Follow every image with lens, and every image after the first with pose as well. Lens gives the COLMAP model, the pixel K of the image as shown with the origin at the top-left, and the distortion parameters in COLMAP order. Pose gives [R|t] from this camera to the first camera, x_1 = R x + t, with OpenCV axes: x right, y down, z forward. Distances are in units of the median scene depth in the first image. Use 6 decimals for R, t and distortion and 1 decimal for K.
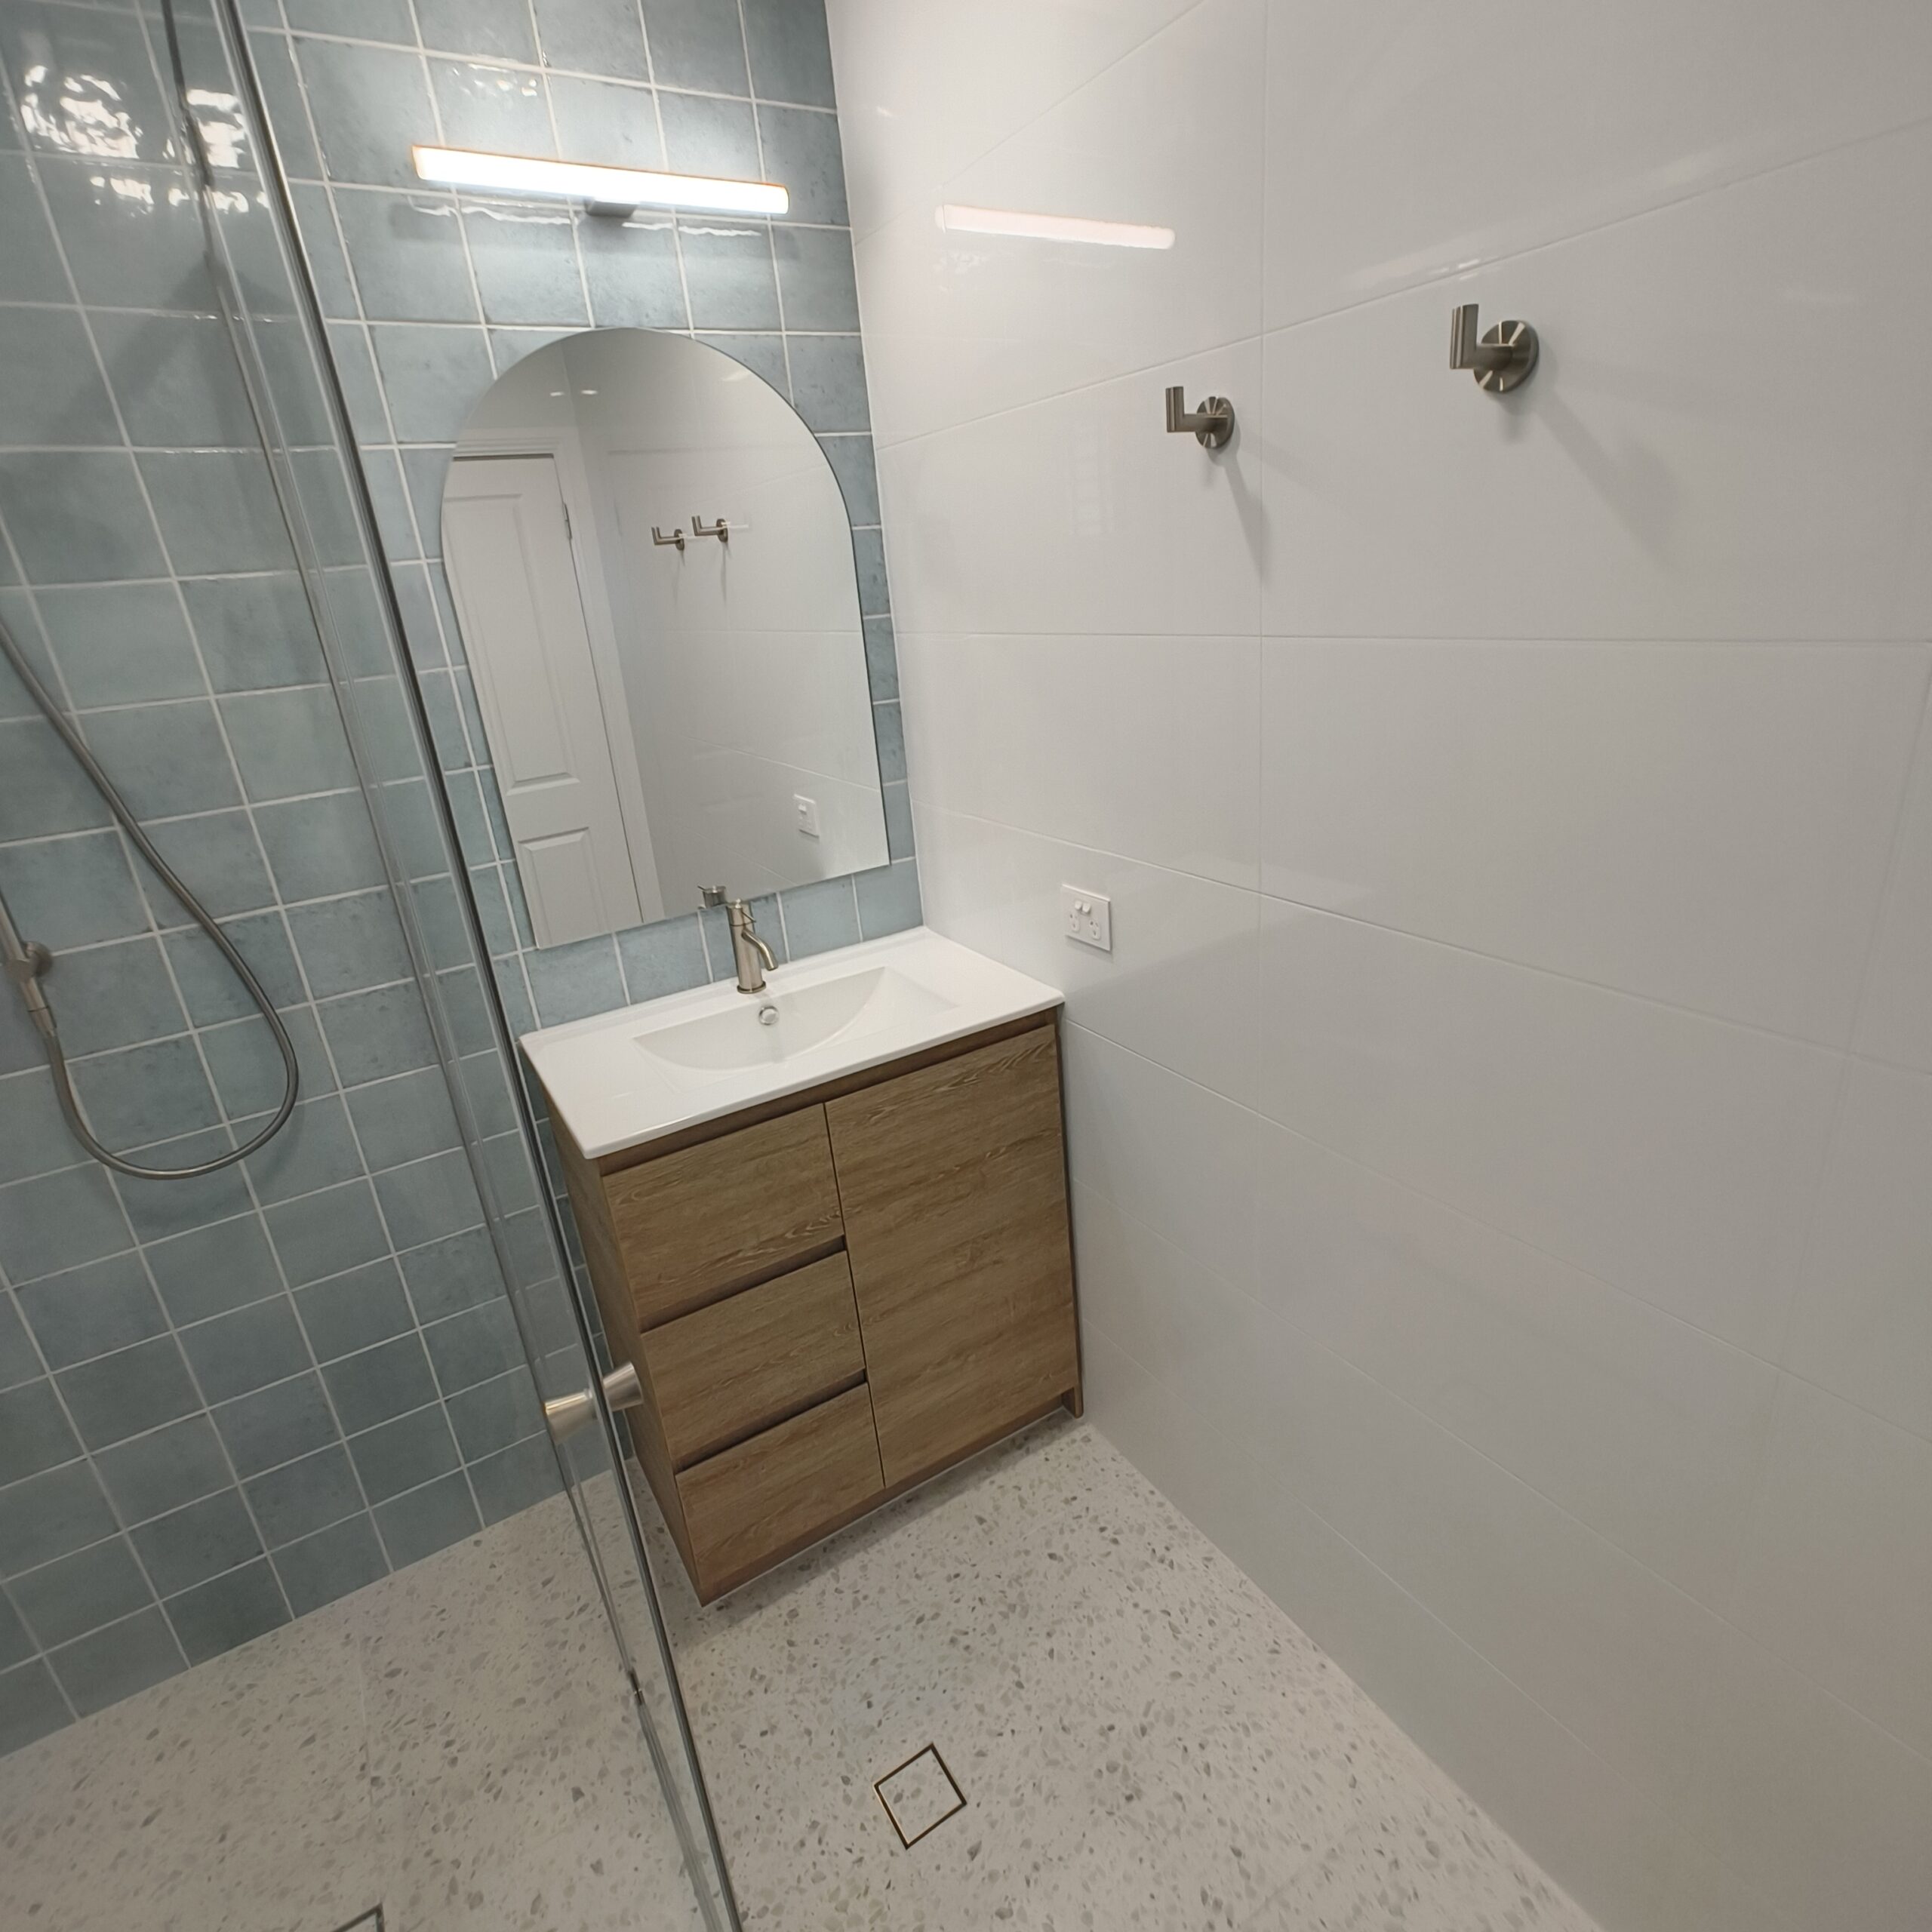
lens RADIAL K [[1055.2, 0, 980.1], [0, 1055.2, 946.7], [0, 0, 1]] dist [-0.006777, 0.006593]
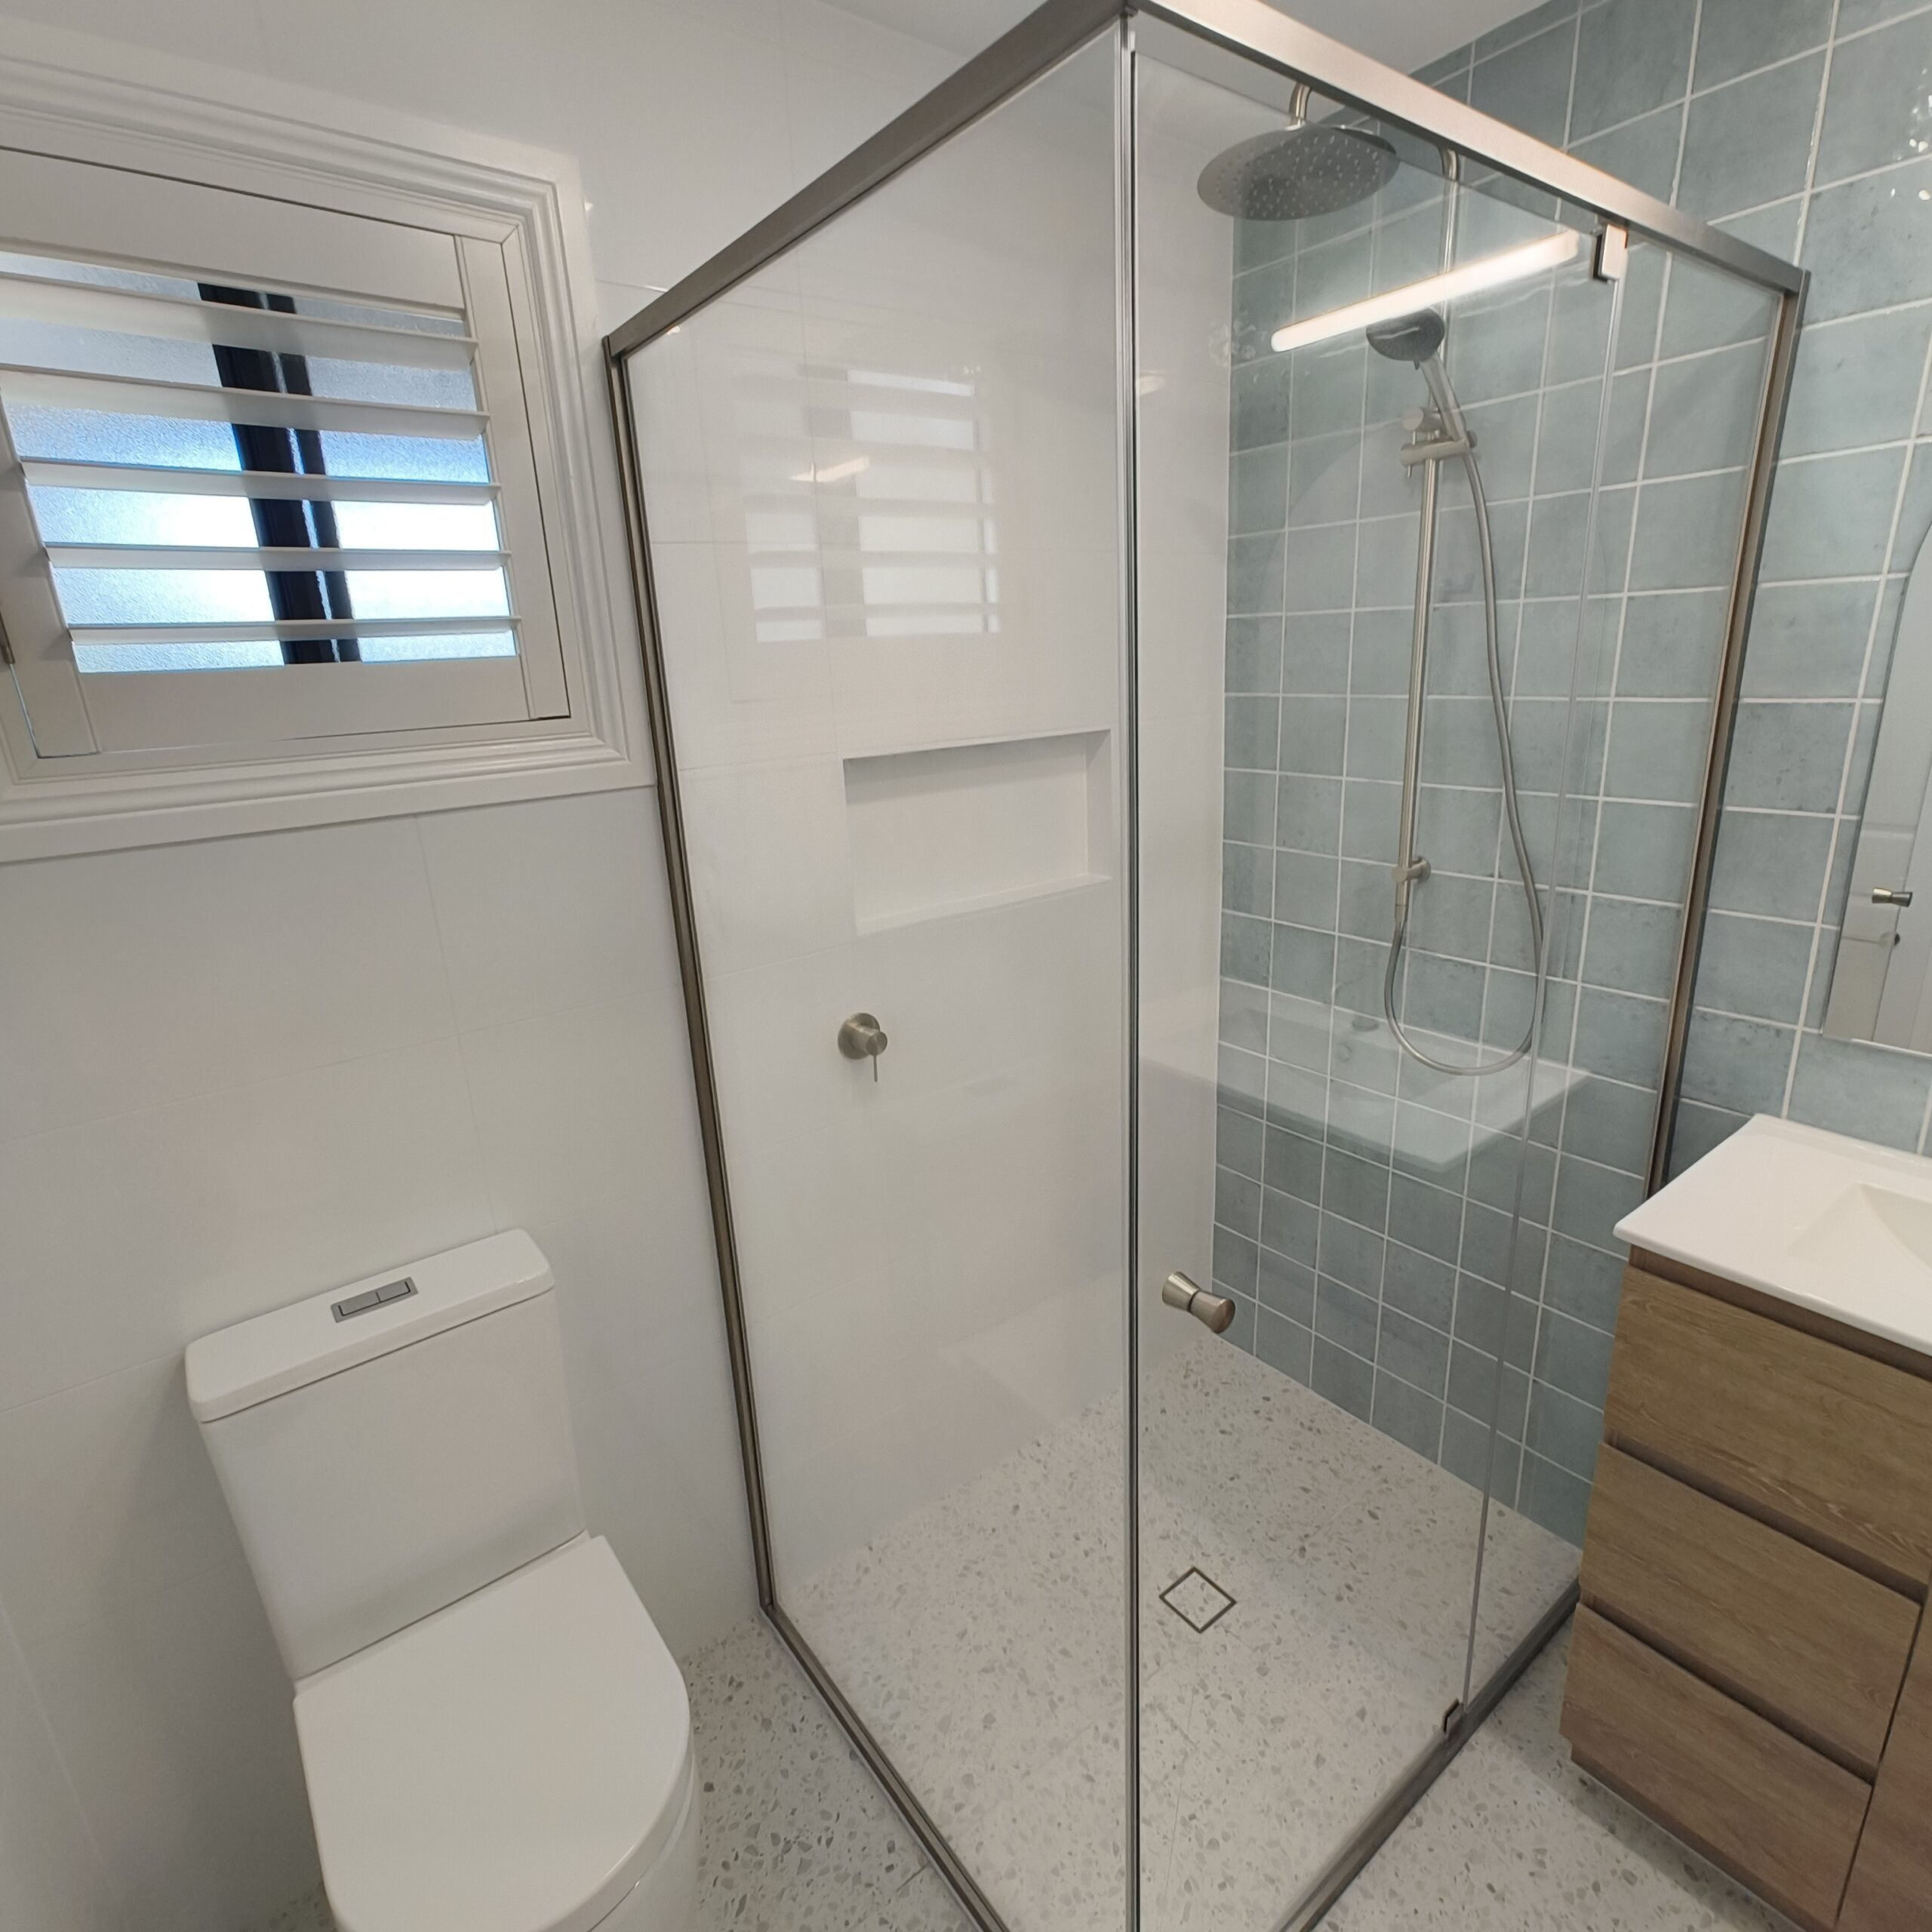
lens RADIAL K [[1055.2, 0, 970.6], [0, 1055.2, 954.2], [0, 0, 1]] dist [-0.006777, 0.006593]
pose [[0.109530, 0.354473, -0.928629, 0.301801], [-0.309646, 0.899929, 0.306996, -0.115910], [0.944522, 0.253921, 0.208331, 0.180991]]
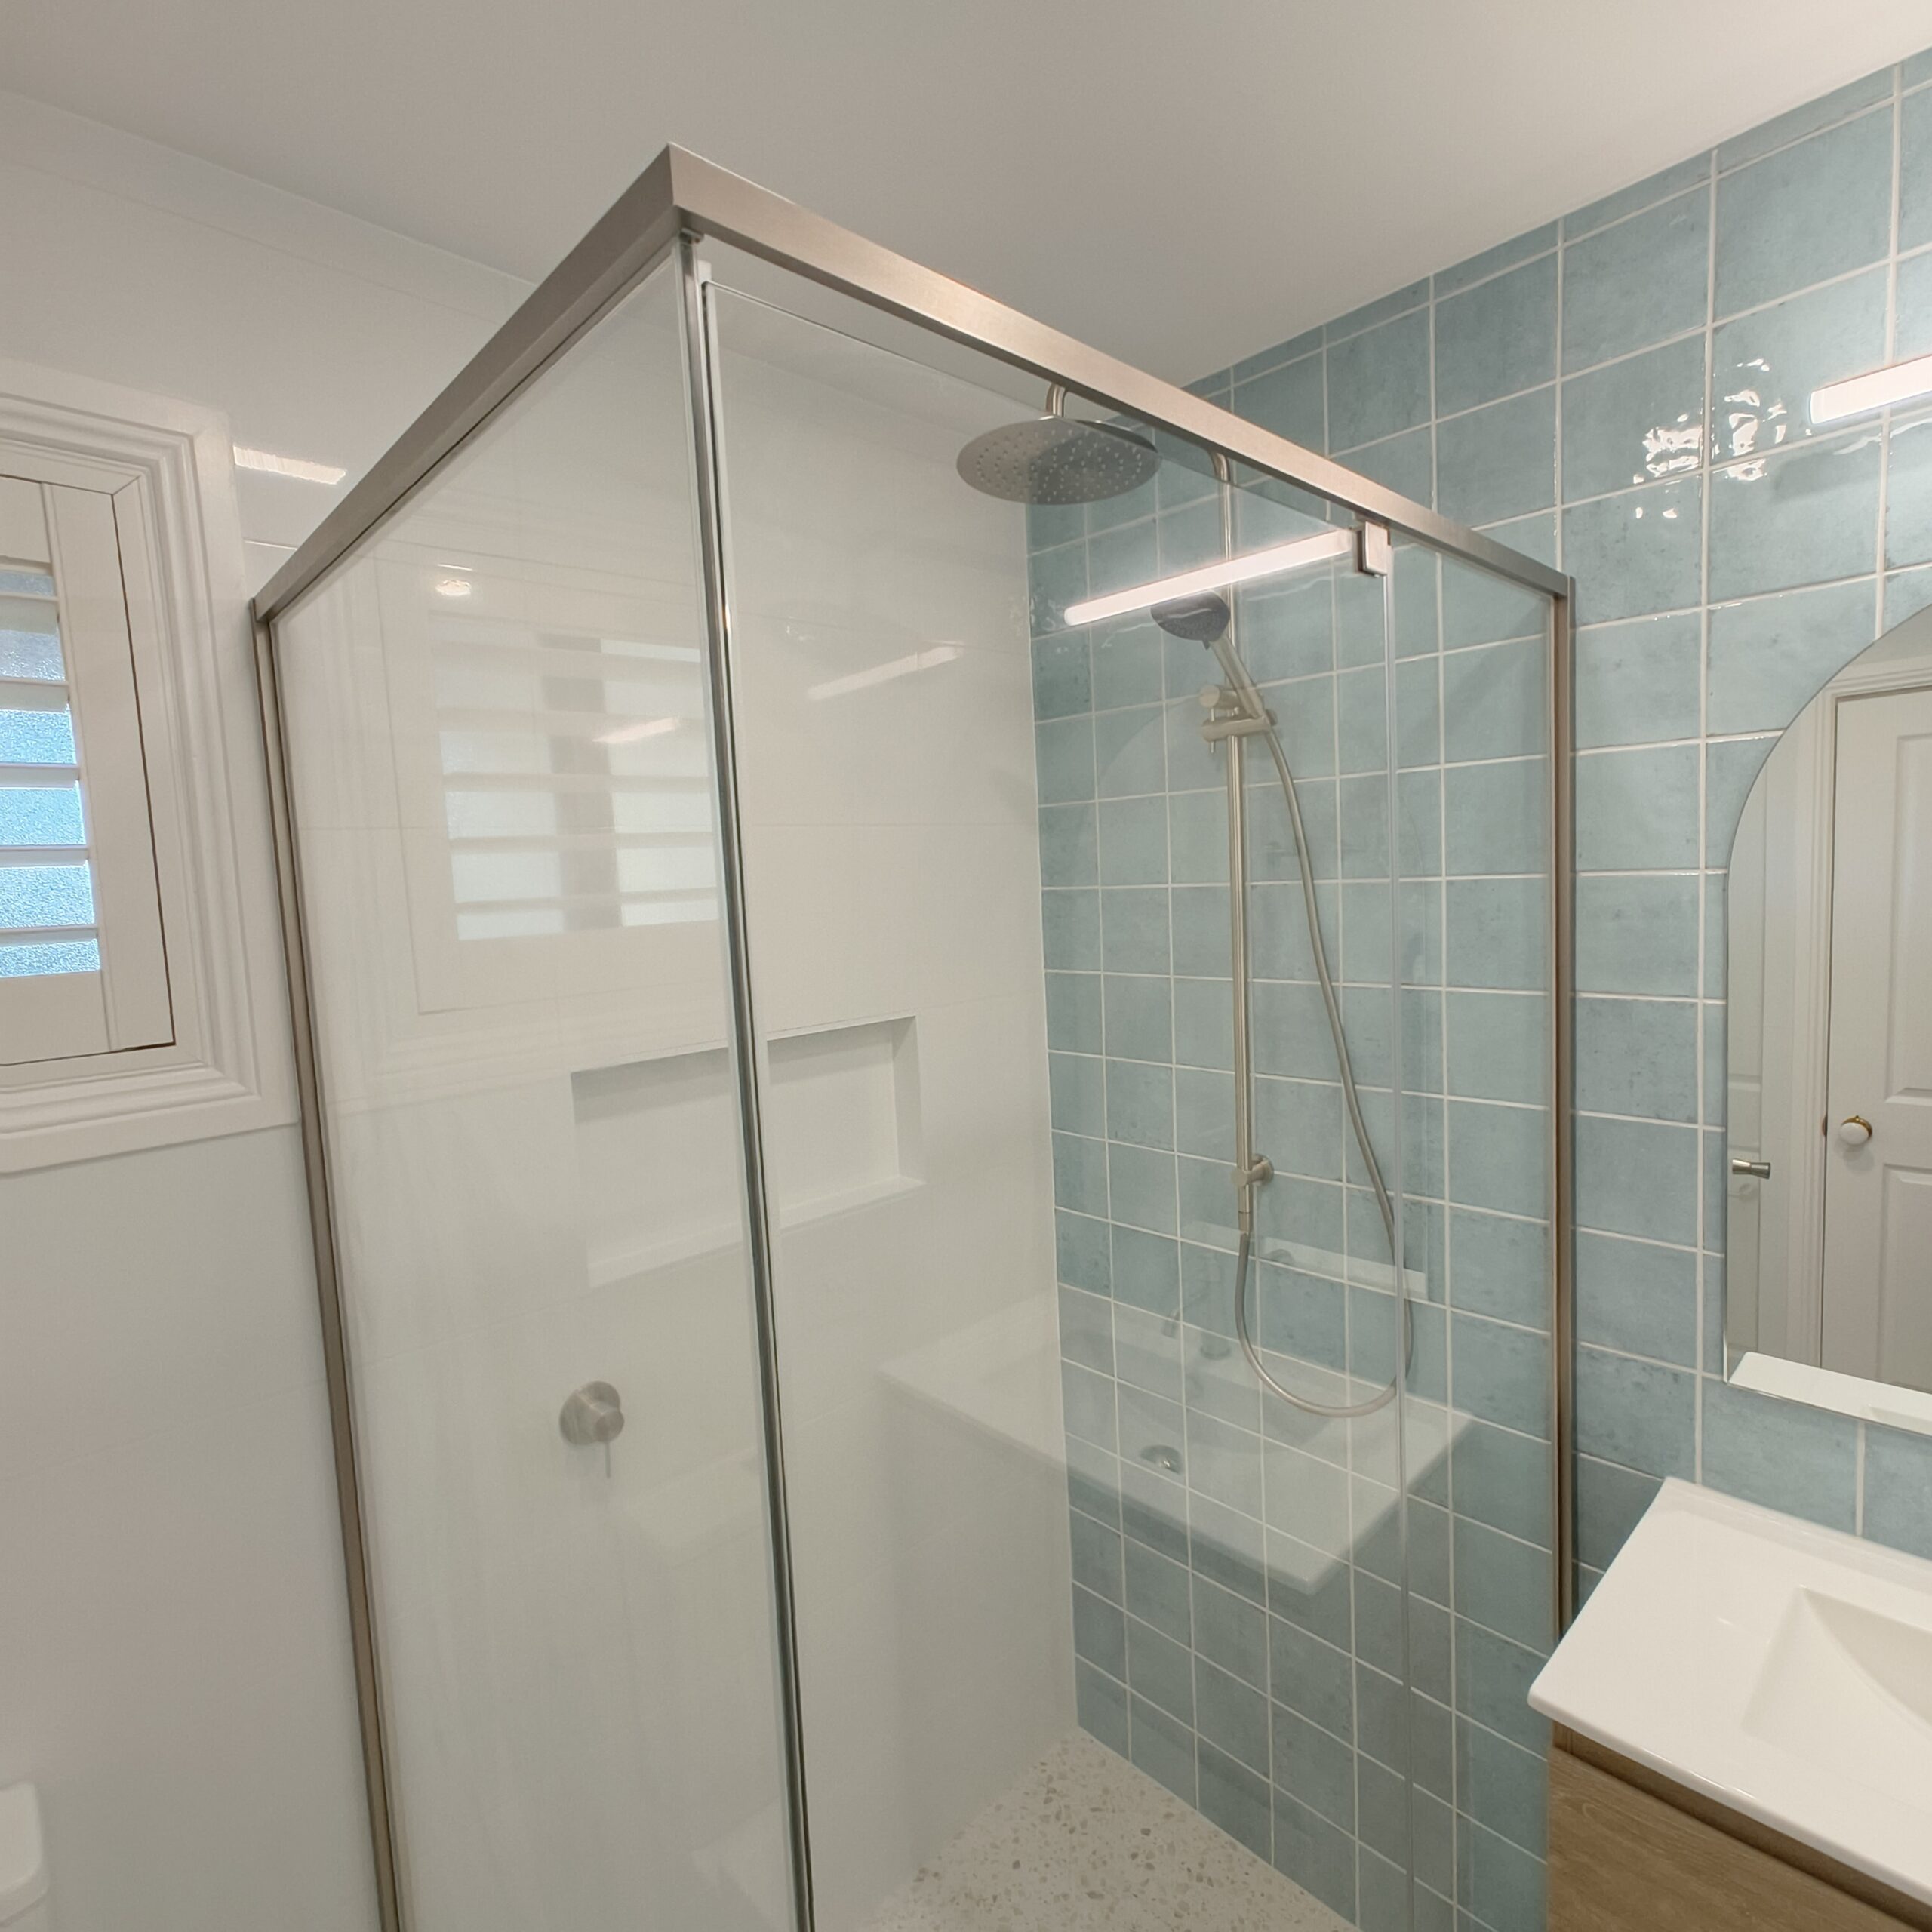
lens RADIAL K [[1055.2, 0, 967.5], [0, 1055.2, 954.2], [0, 0, 1]] dist [-0.006777, 0.006593]
pose [[0.209717, 0.150490, -0.966112, 0.138585], [-0.310840, 0.947085, 0.080051, -0.191893], [0.927037, 0.283518, 0.245398, 0.292962]]
